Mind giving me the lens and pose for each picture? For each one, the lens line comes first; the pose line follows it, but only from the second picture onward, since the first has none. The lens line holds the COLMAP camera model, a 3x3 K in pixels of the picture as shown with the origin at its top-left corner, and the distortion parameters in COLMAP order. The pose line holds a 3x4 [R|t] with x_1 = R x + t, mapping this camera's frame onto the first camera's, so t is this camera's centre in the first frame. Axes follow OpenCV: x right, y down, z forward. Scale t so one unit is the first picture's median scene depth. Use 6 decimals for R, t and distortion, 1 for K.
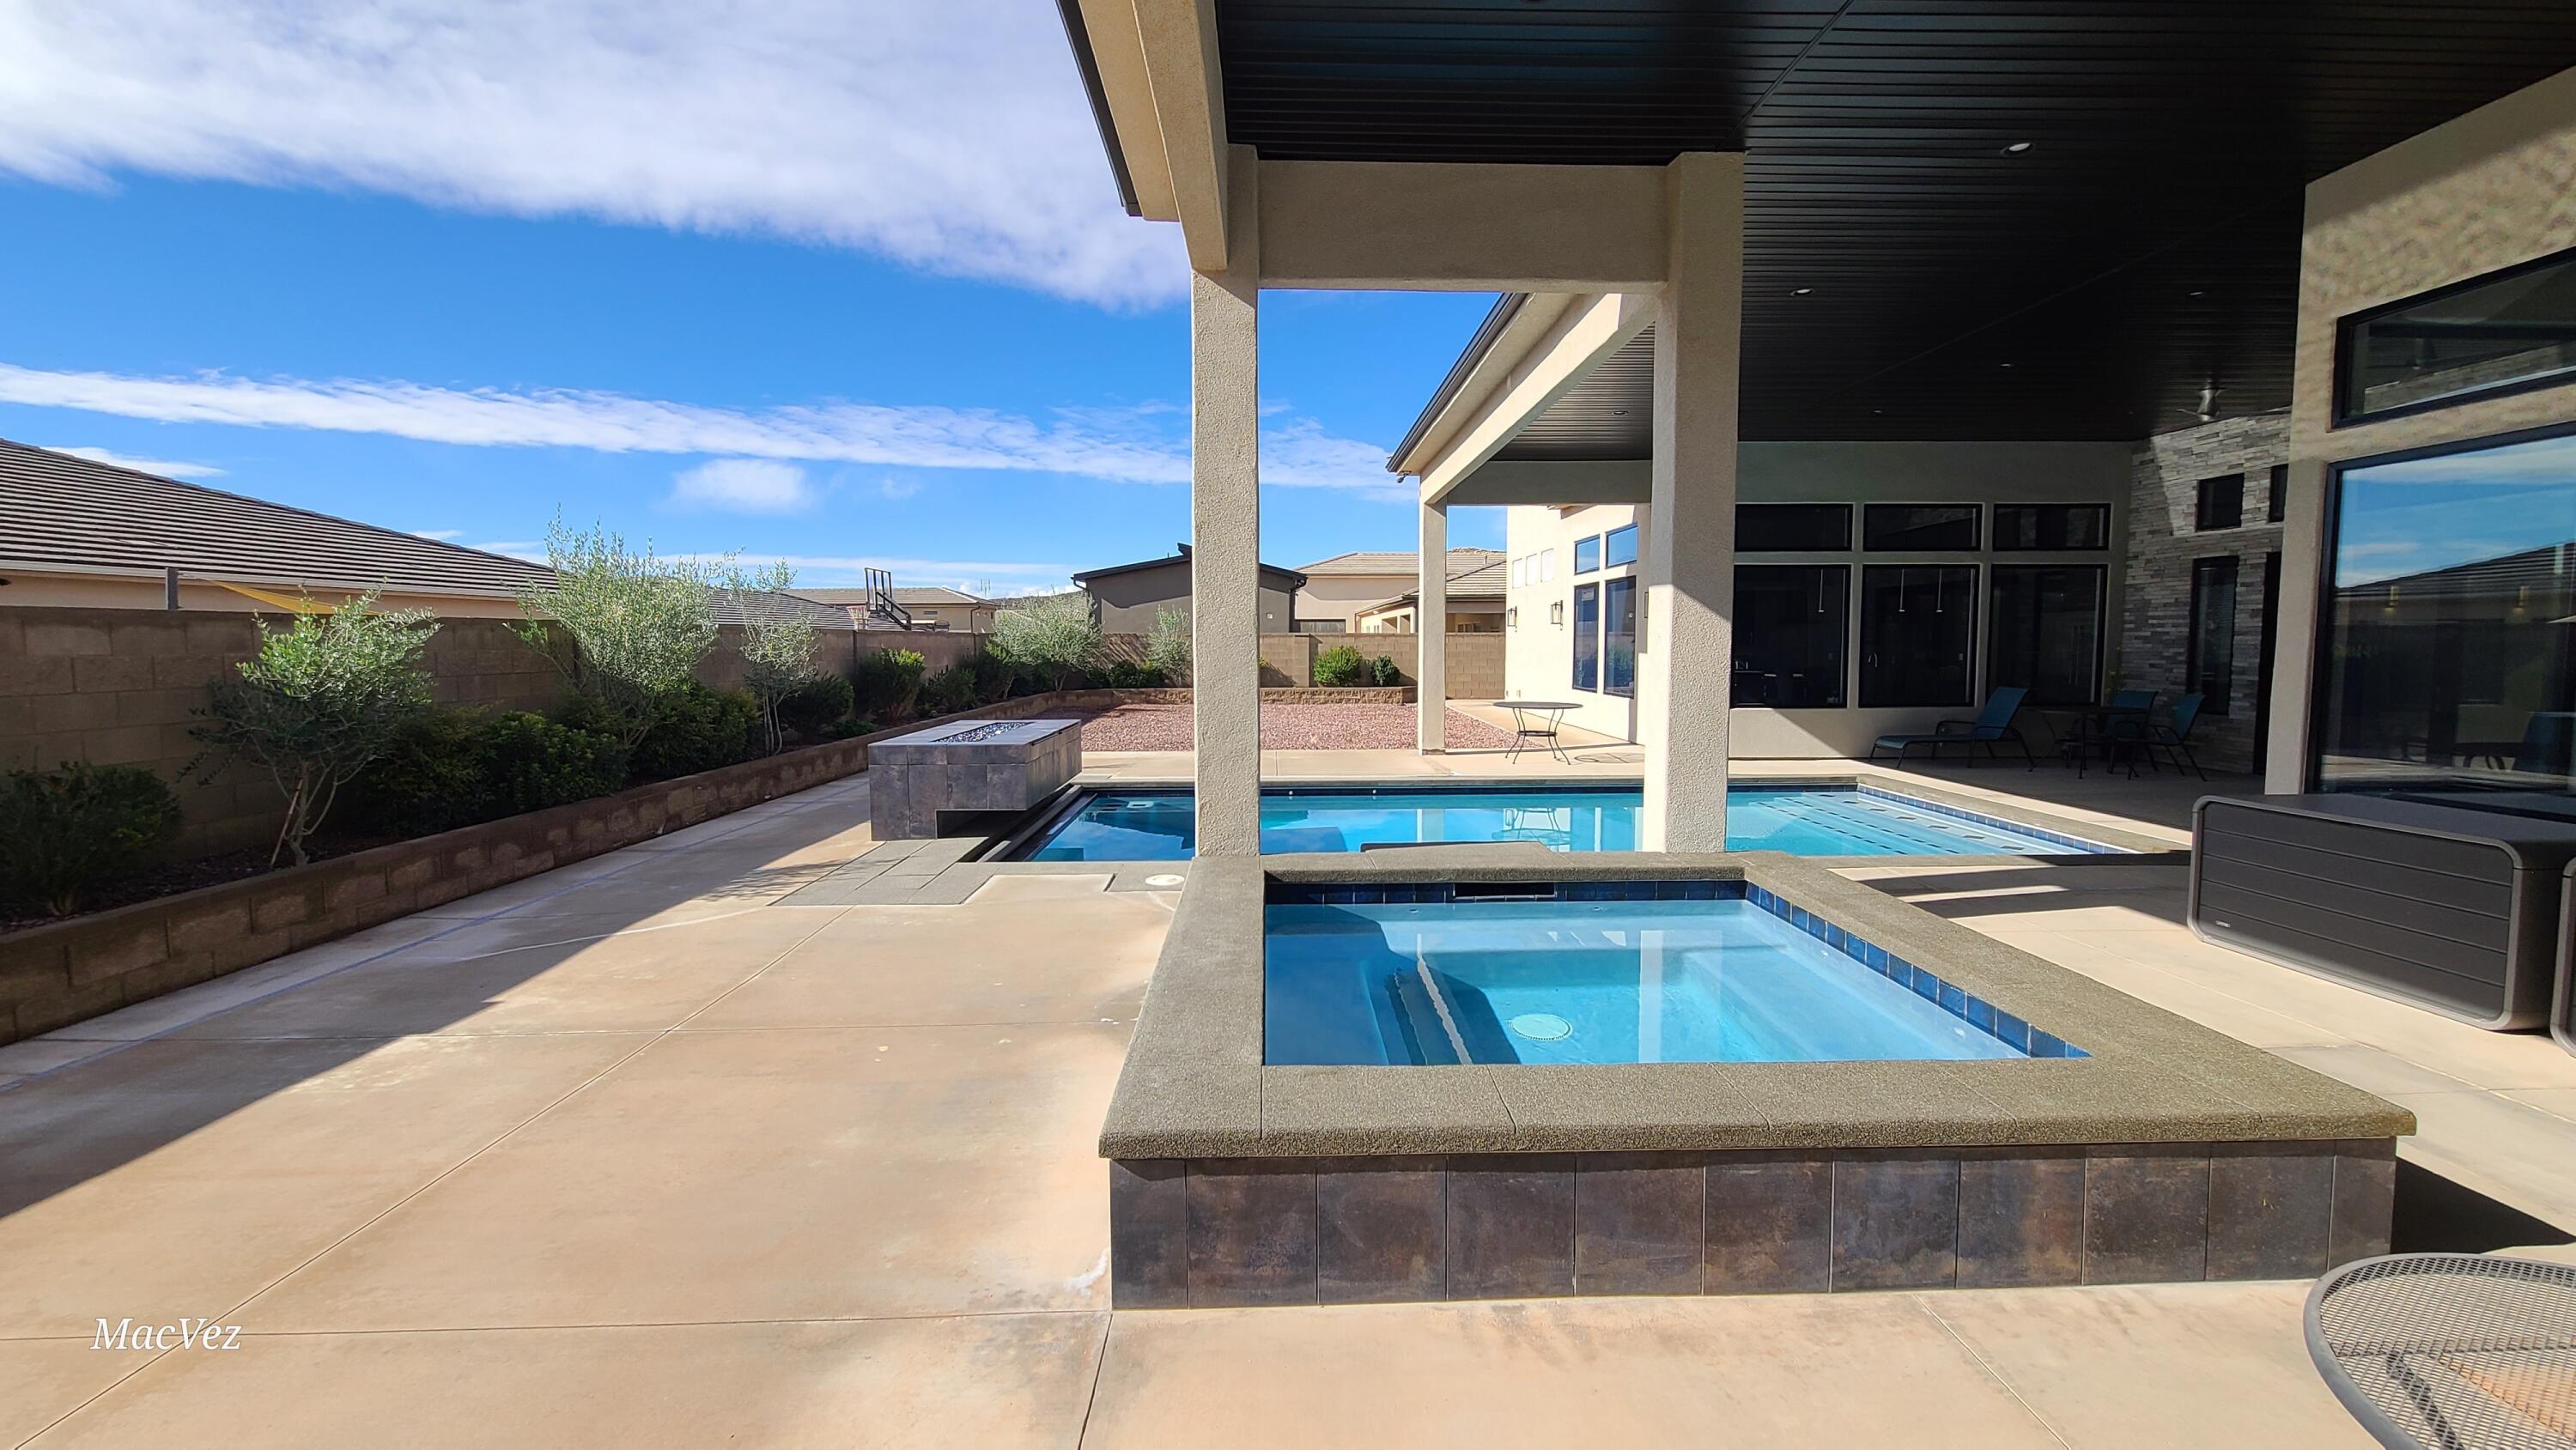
lens RADIAL K [[1054.7, 0, 1294.6], [0, 1054.7, 722.7], [0, 0, 1]] dist [0.003767, -0.004198]
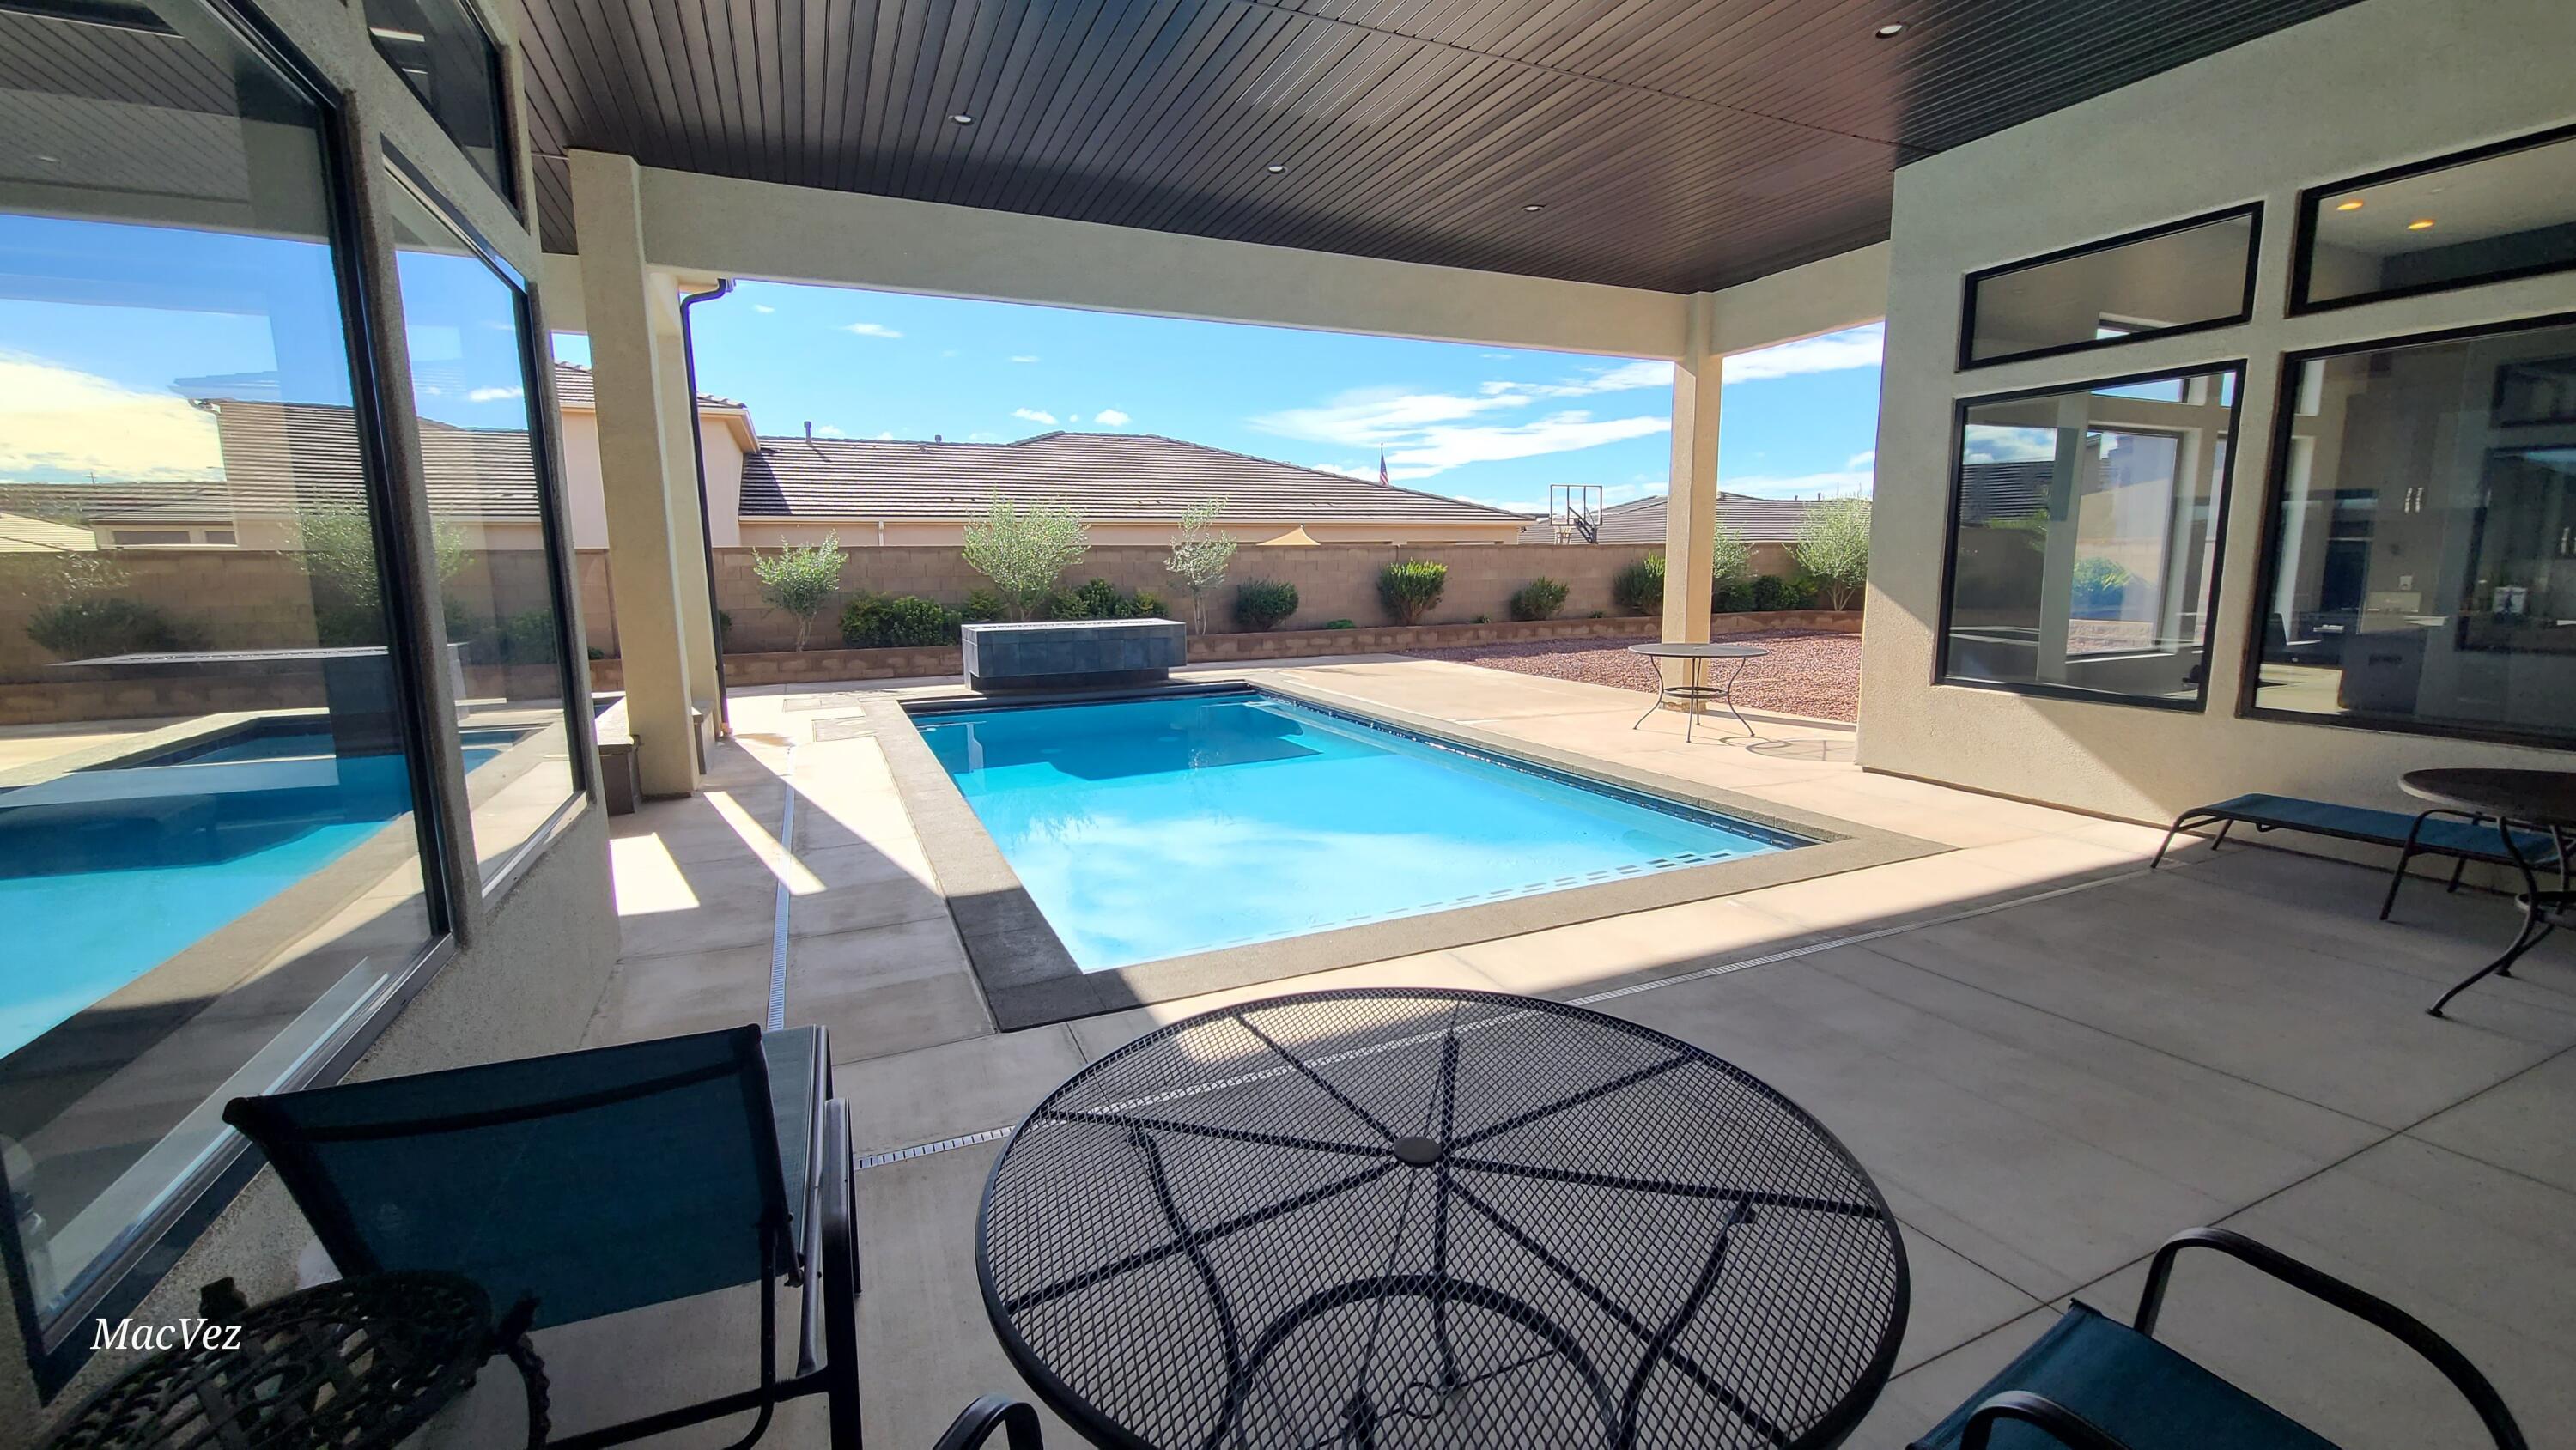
lens RADIAL K [[1053.6, 0, 1294.3], [0, 1053.6, 718.6], [0, 0, 1]] dist [-0.001172, -0.000552]
pose [[0.395683, 0.137824, -0.907987, 0.756767], [-0.063844, 0.990411, 0.122513, -0.039838], [0.916165, 0.009493, 0.400688, 0.507144]]
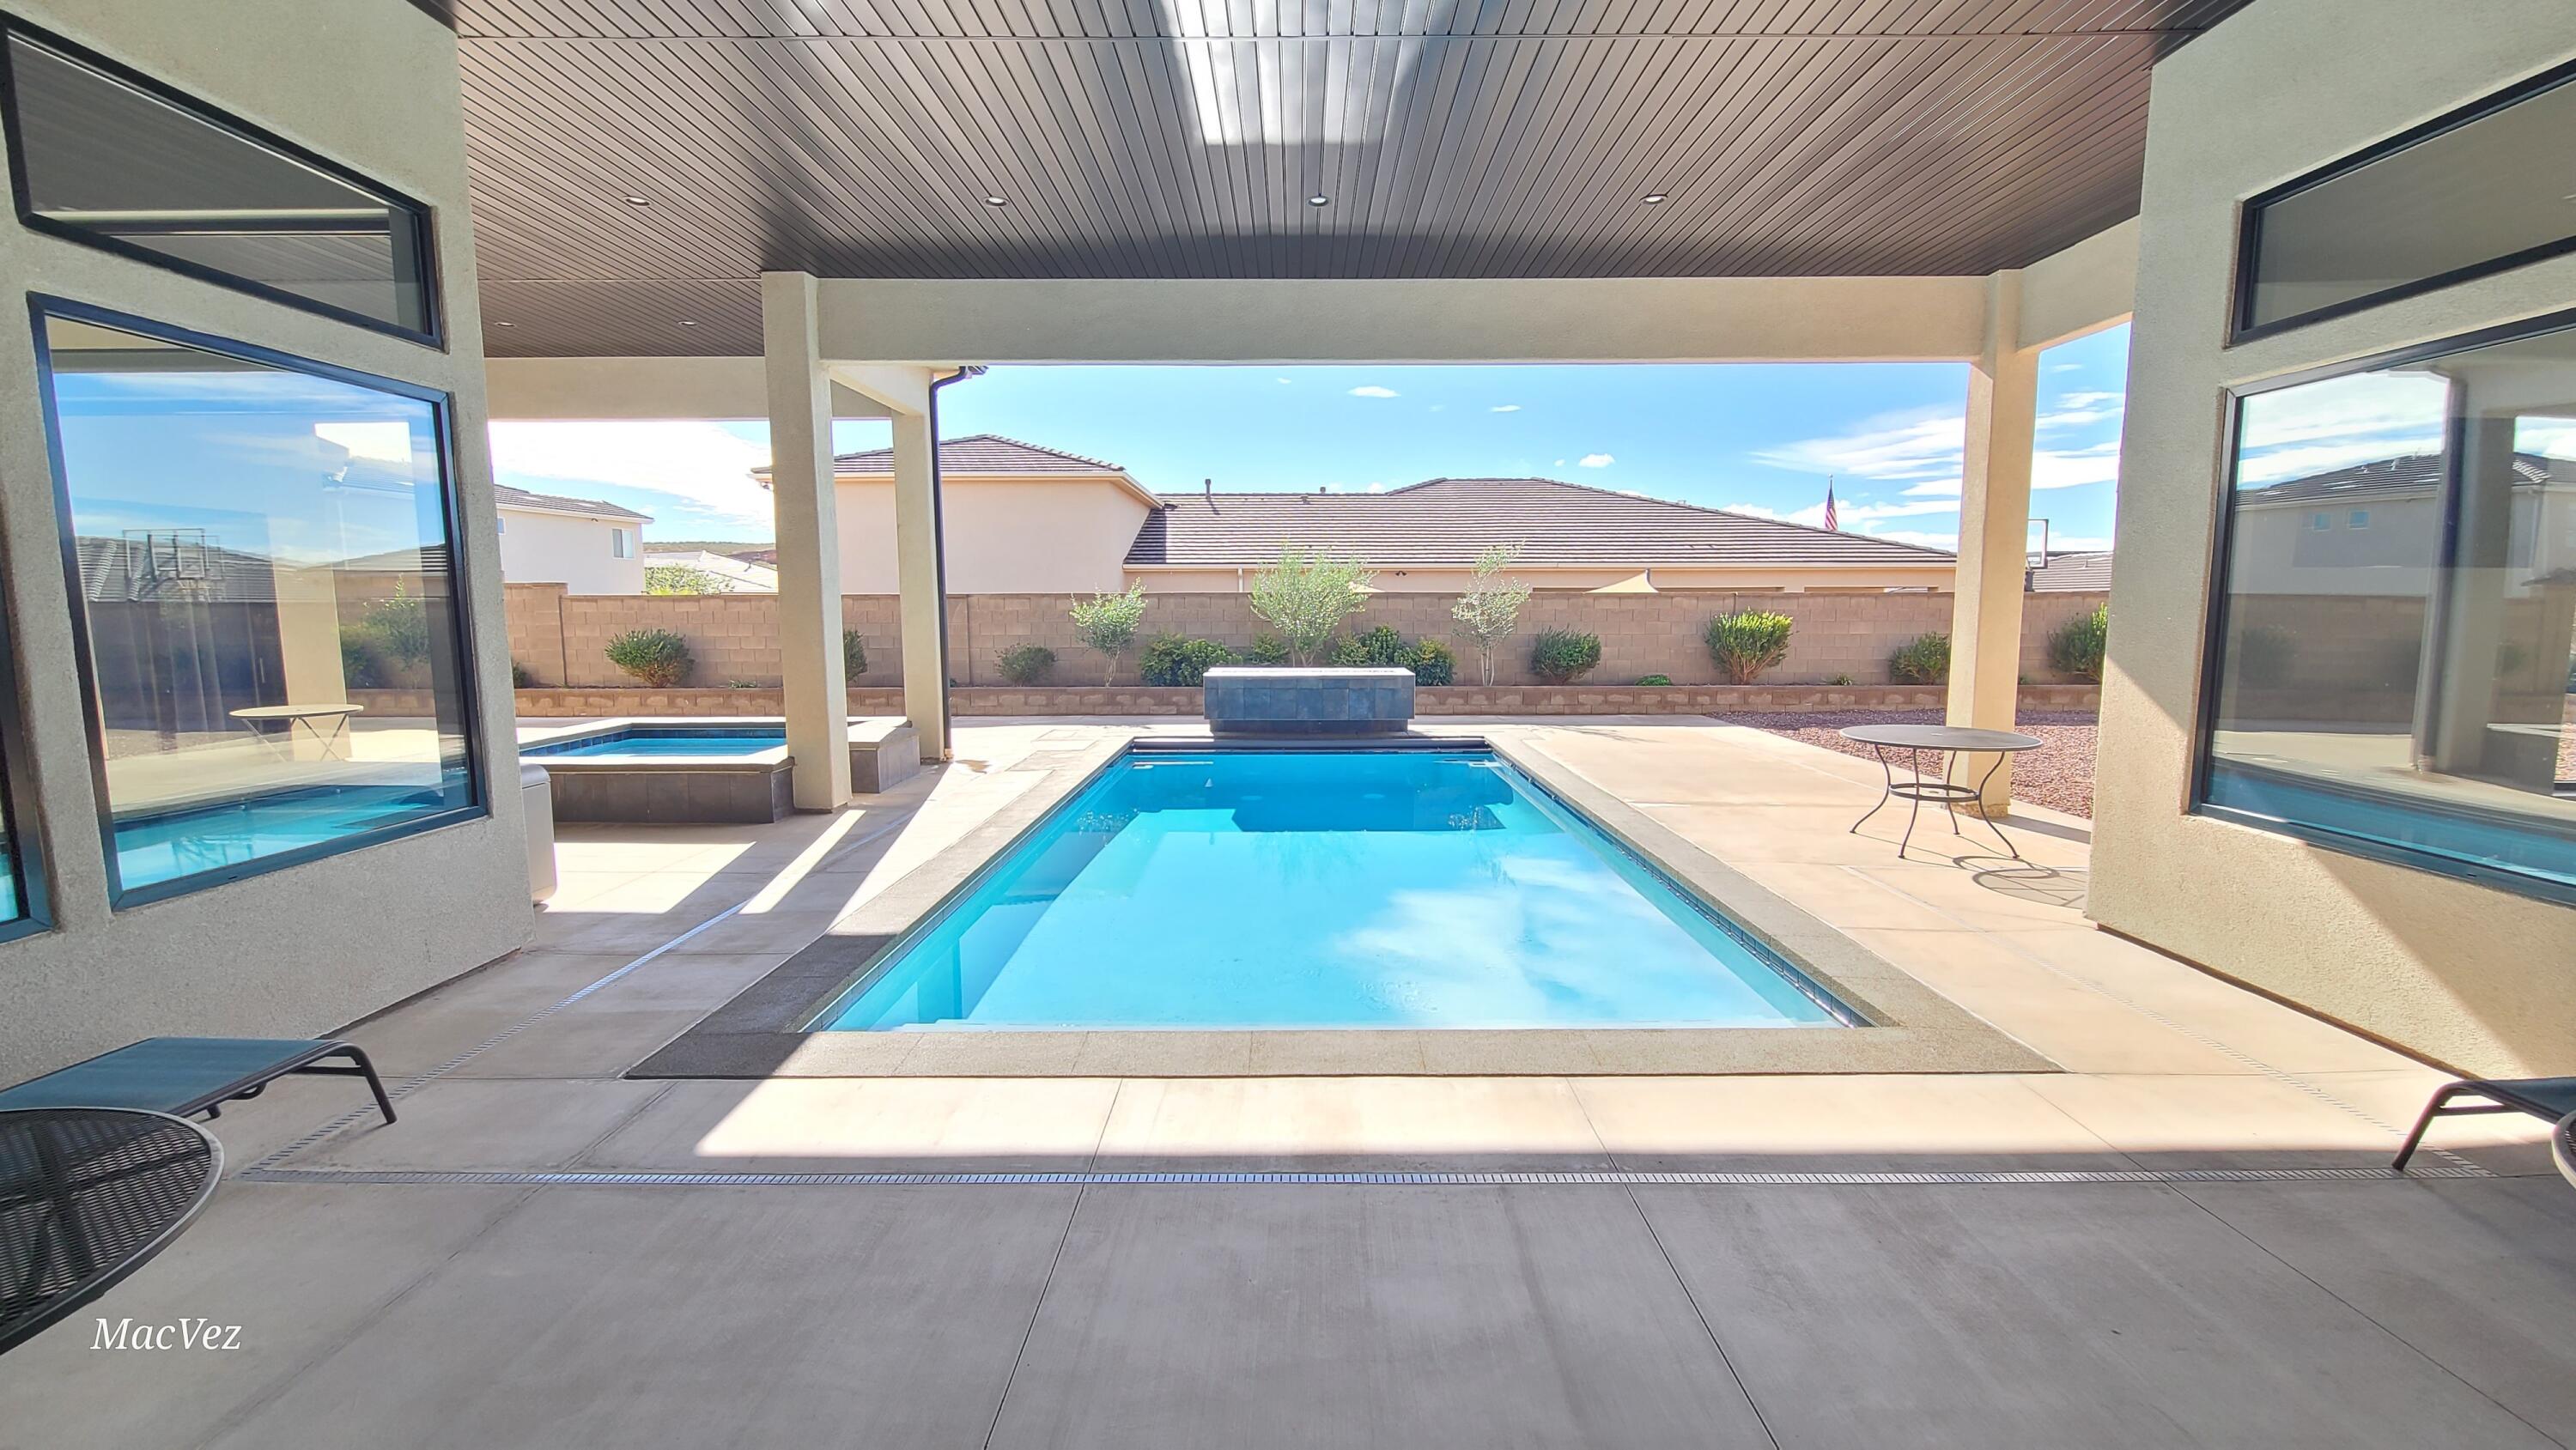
lens RADIAL K [[1053.6, 0, 1294.3], [0, 1053.6, 718.6], [0, 0, 1]] dist [-0.001172, -0.000552]
pose [[-0.024522, 0.111995, -0.993406, 0.754392], [-0.075656, 0.990647, 0.113552, -0.060319], [0.996832, 0.077942, -0.015819, 0.712331]]
